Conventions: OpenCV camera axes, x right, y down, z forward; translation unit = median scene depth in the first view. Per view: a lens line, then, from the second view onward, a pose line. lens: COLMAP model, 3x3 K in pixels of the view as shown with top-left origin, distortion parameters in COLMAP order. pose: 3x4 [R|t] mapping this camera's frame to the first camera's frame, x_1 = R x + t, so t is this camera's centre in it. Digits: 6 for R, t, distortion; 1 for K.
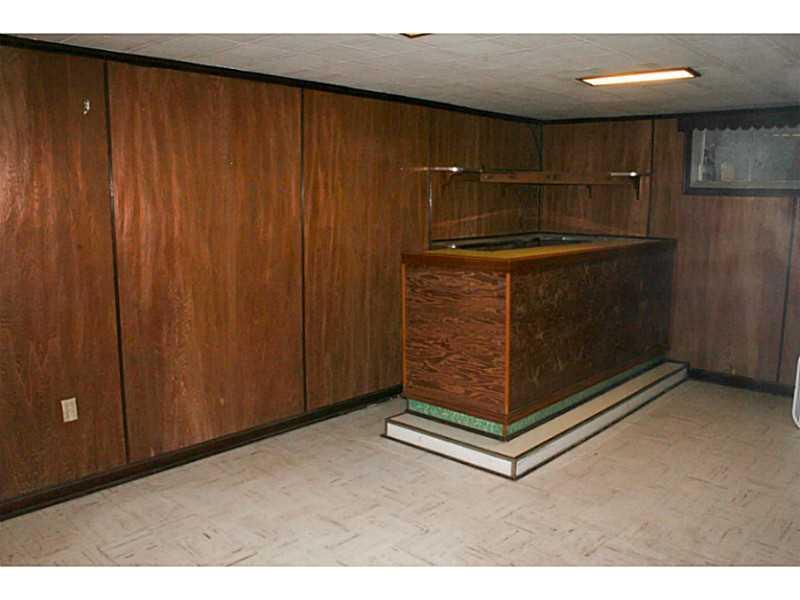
lens RADIAL K [[661.4, 0, 401.9], [0, 661.4, 299.7], [0, 0, 1]] dist [-0.106030, 0.047386]
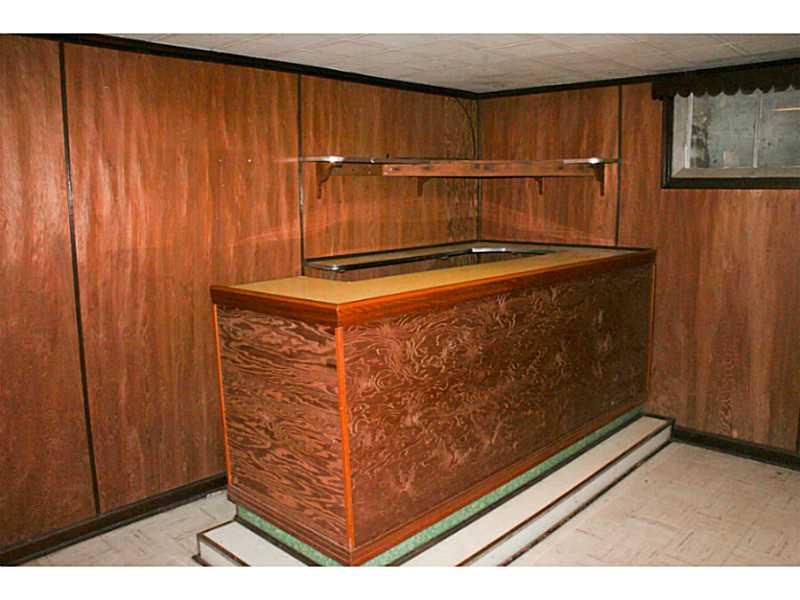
lens RADIAL K [[661.4, 0, 397.4], [0, 661.4, 297.4], [0, 0, 1]] dist [-0.106030, 0.047386]
pose [[0.999669, -0.012798, -0.022299, 0.191698], [0.012861, 0.999914, 0.002706, -0.057795], [0.022263, -0.002991, 0.999748, 0.339088]]
